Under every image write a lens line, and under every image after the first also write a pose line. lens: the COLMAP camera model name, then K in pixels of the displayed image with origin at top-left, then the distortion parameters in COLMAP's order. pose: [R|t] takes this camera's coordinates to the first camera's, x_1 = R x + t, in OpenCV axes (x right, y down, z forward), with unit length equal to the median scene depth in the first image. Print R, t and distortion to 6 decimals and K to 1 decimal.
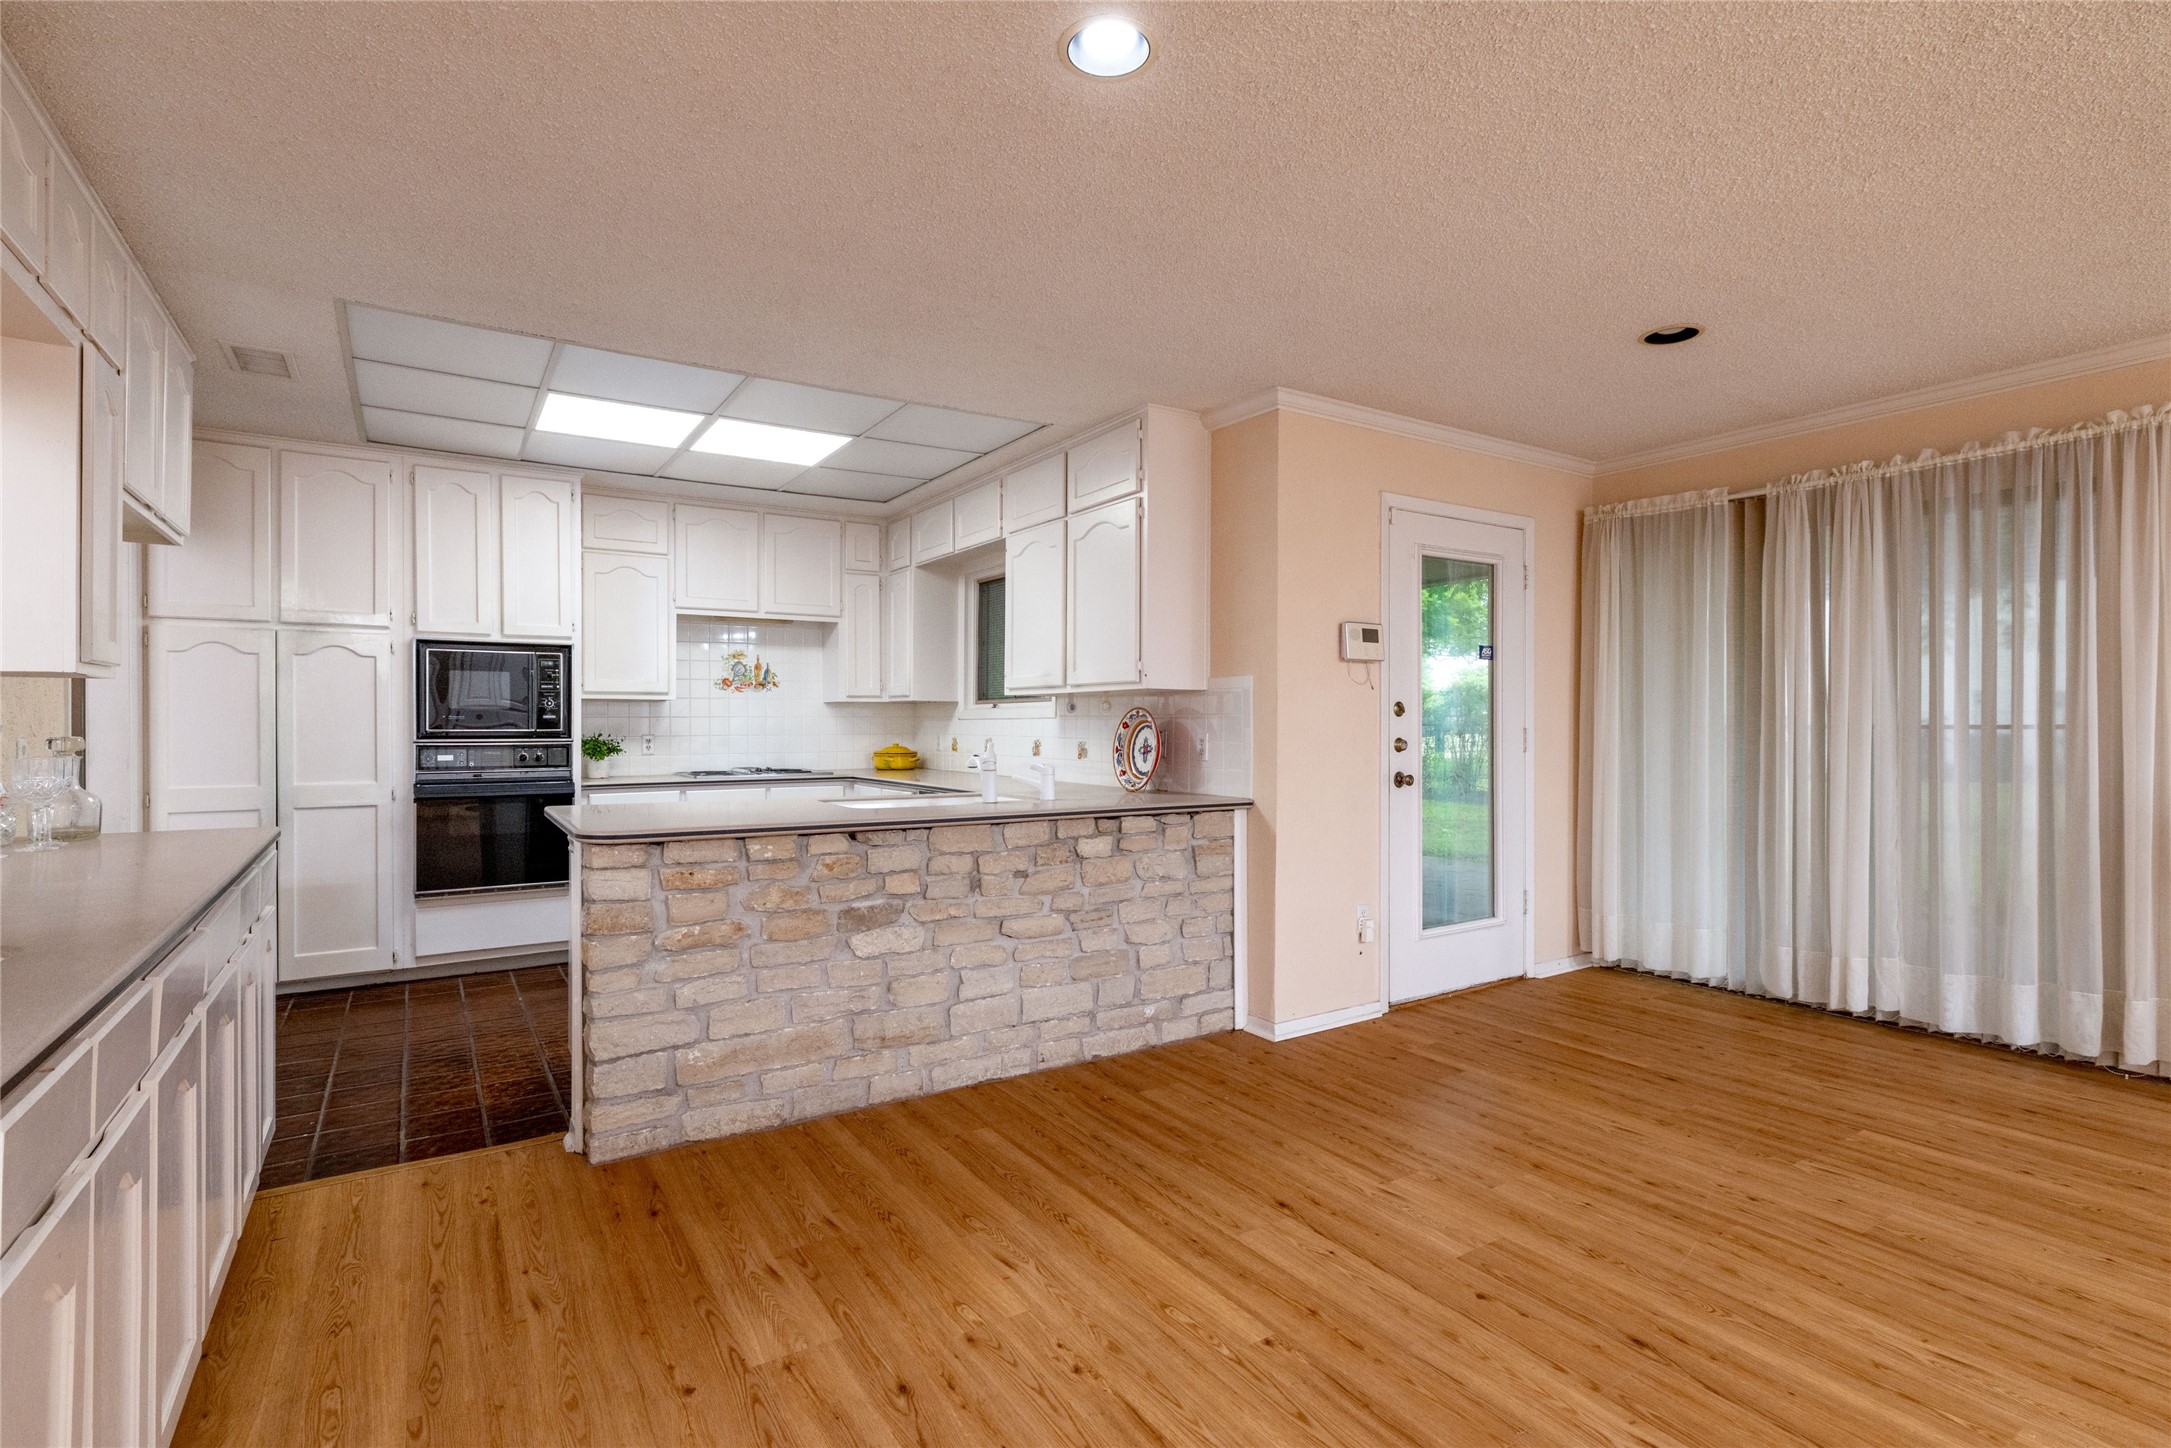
lens RADIAL K [[1029.6, 0, 1092.2], [0, 1029.6, 708.4], [0, 0, 1]] dist [-0.005694, 0.004774]
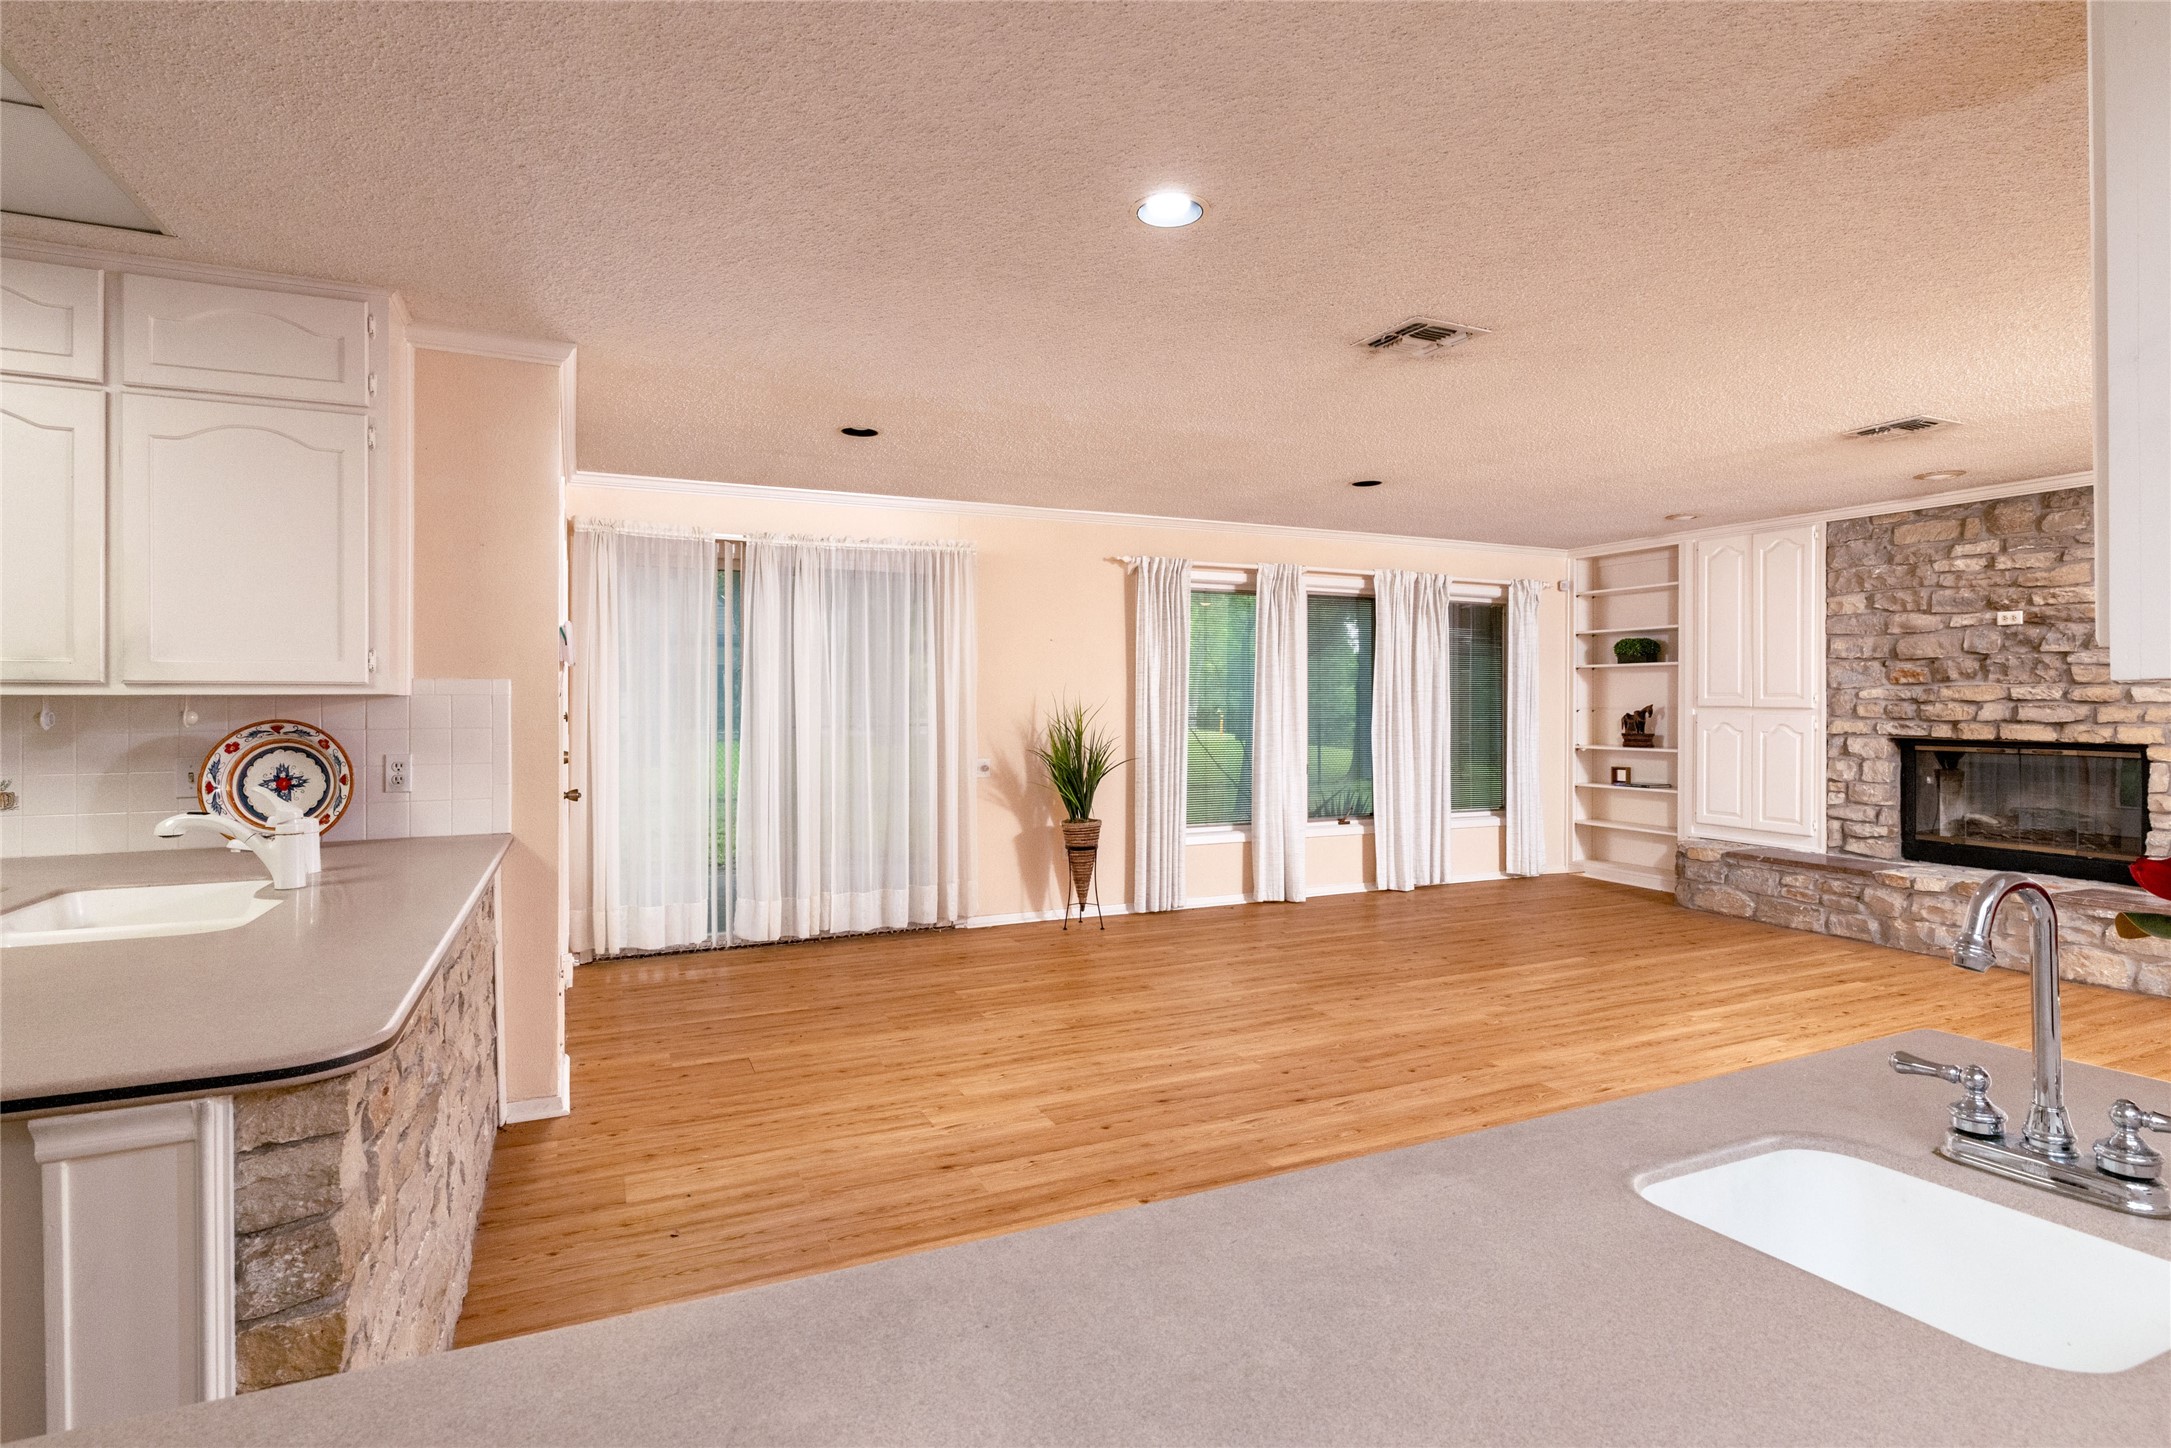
lens RADIAL K [[1064.7, 0, 1083.9], [0, 1064.7, 702.0], [0, 0, 1]] dist [0.000687, -0.002015]
pose [[0.141916, 0.003342, 0.989873, -0.762593], [-0.011337, 0.999934, -0.001751, -0.023532], [-0.989814, -0.010974, 0.141945, 0.549806]]
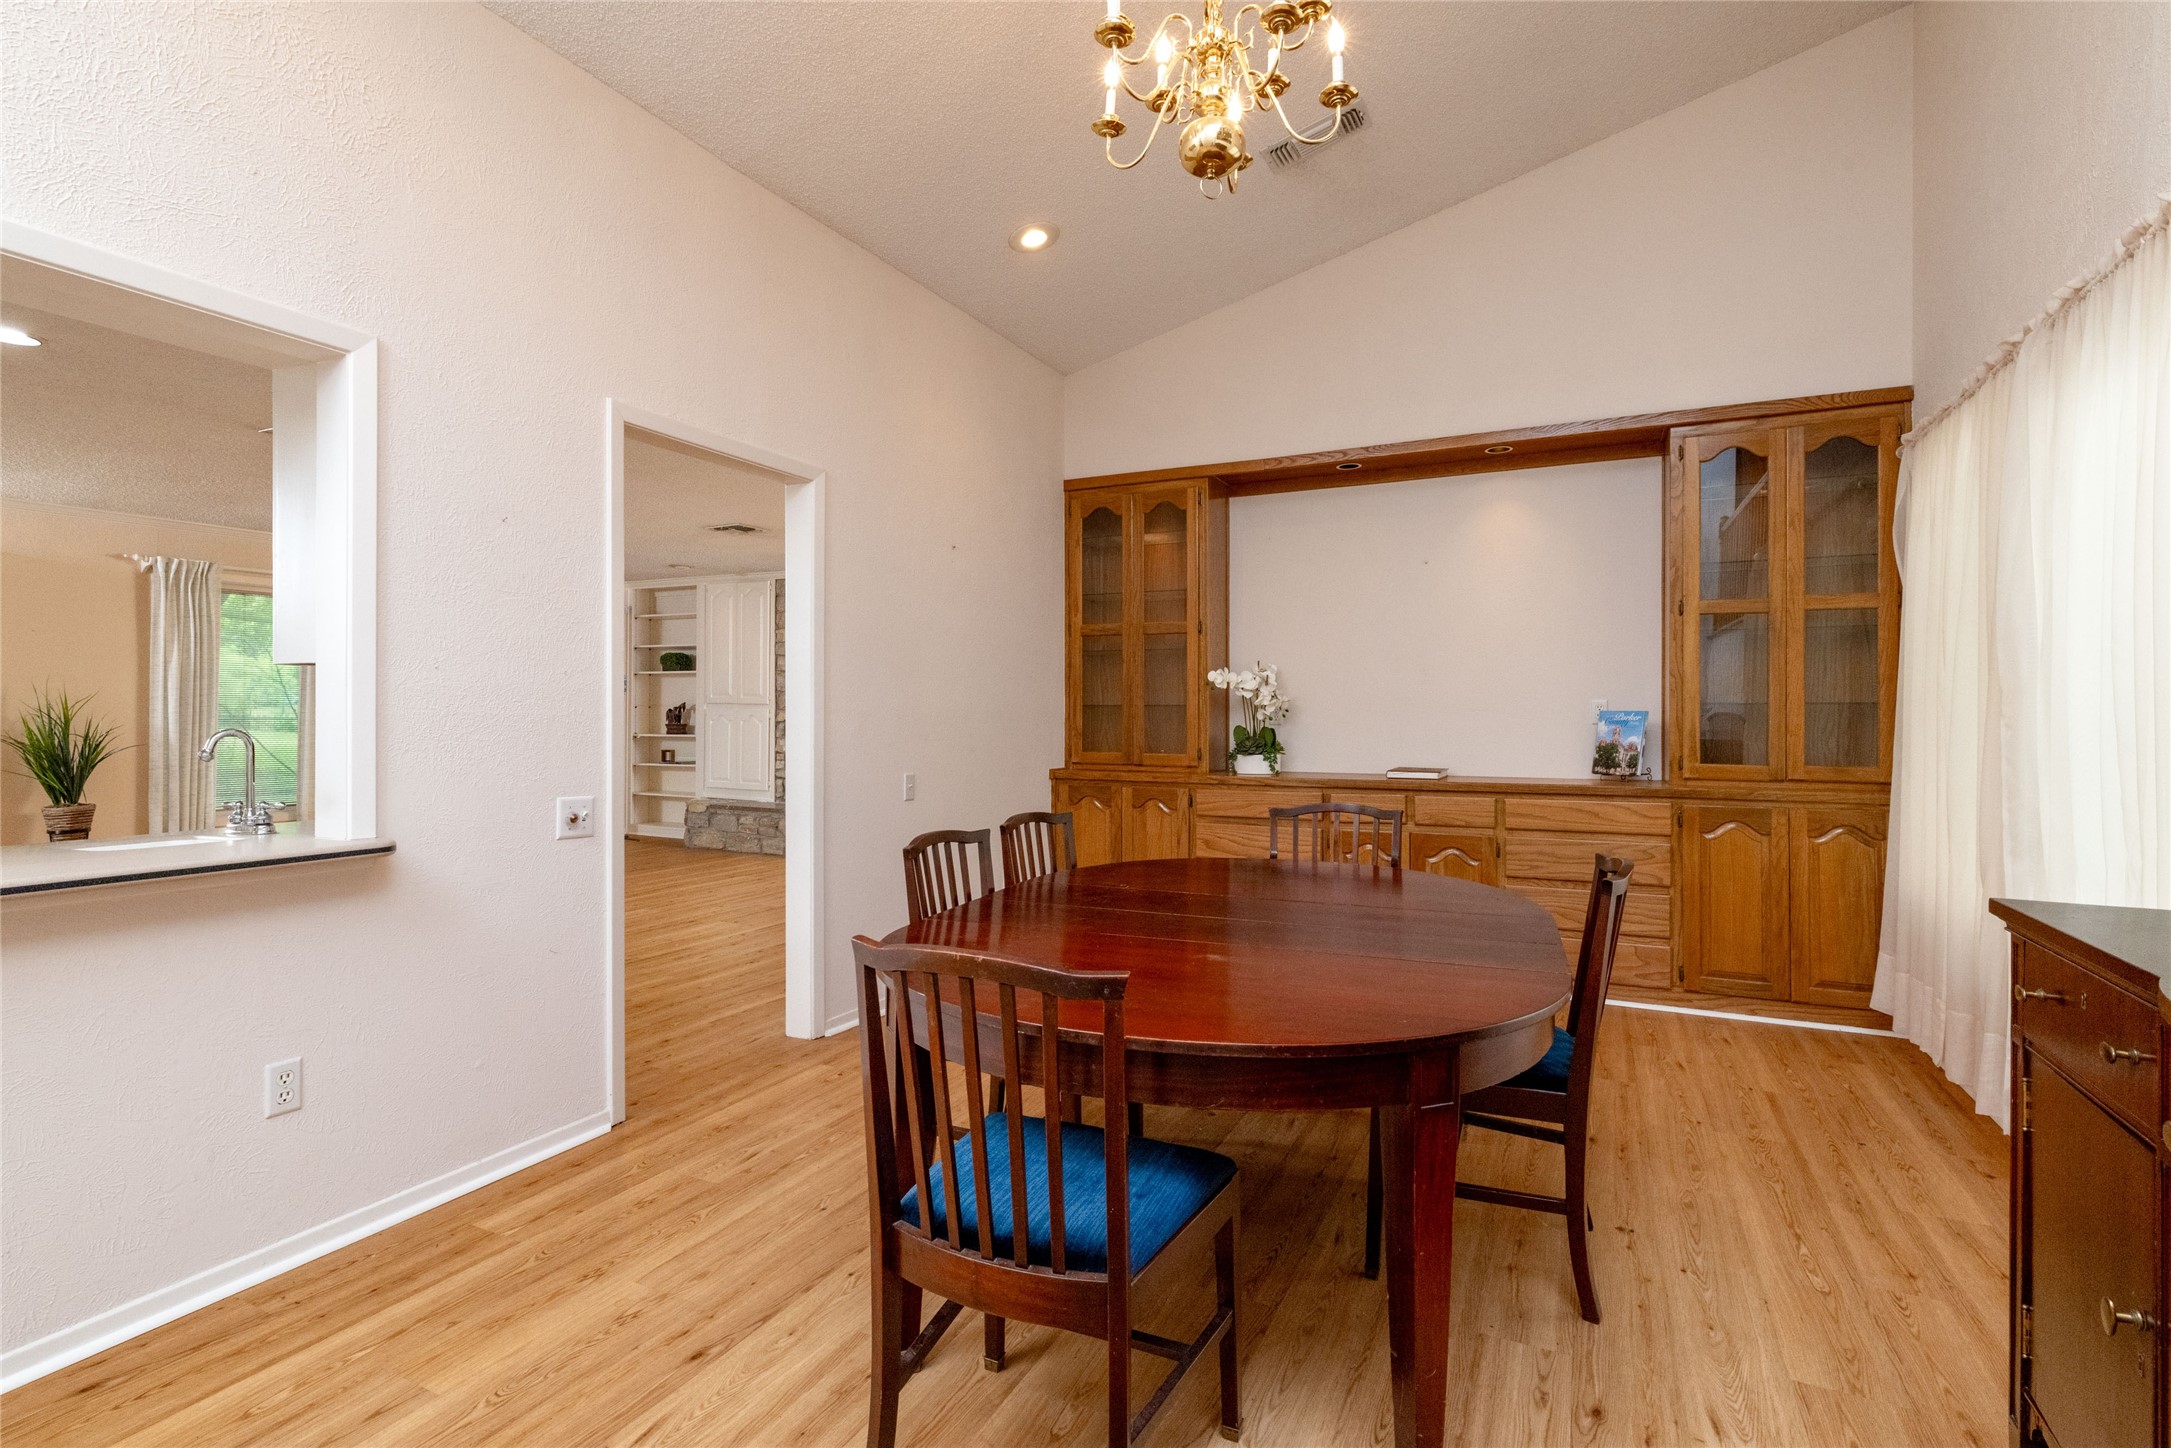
lens RADIAL K [[1029.6, 0, 1086.1], [0, 1029.6, 713.1], [0, 0, 1]] dist [-0.005694, 0.004774]
pose [[-0.516049, 0.000695, 0.856559, -1.499075], [-0.012448, 0.999888, -0.008310, 0.006964], [-0.856468, -0.014951, -0.515983, 0.186423]]
